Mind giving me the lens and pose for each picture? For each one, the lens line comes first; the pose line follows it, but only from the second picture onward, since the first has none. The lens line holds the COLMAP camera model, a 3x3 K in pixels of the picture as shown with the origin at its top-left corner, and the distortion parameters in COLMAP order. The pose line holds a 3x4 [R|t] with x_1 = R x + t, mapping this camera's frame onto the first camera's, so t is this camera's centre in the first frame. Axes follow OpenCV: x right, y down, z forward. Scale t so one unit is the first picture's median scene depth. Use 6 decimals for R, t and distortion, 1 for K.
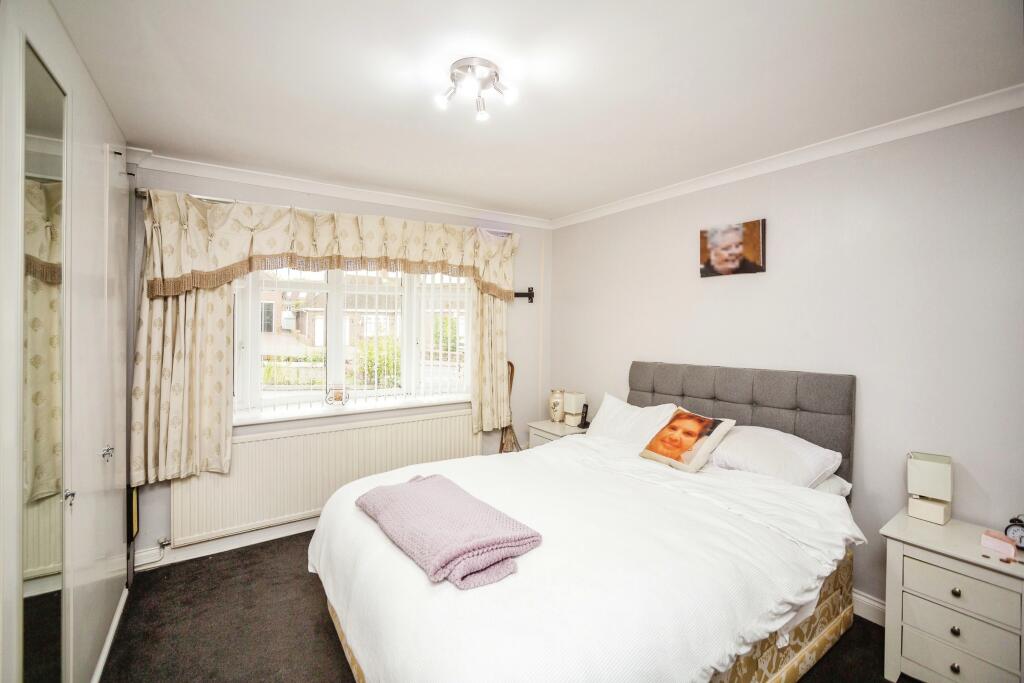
lens RADIAL K [[433.8, 0, 507.5], [0, 433.8, 334.1], [0, 0, 1]] dist [0.000665, 0.000170]
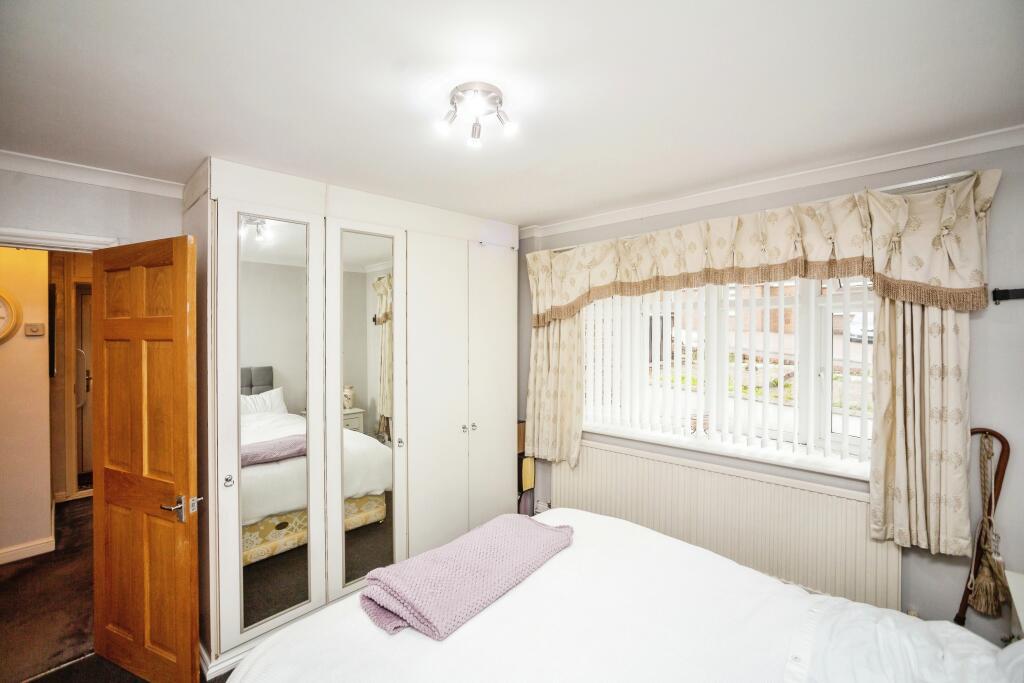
lens RADIAL K [[433.8, 0, 506.4], [0, 433.8, 332.7], [0, 0, 1]] dist [0.000665, 0.000170]
pose [[0.260484, 0.001441, -0.965477, 0.418839], [-0.014032, 0.999899, -0.002294, -0.048329], [0.965376, 0.014145, 0.260477, 0.413913]]
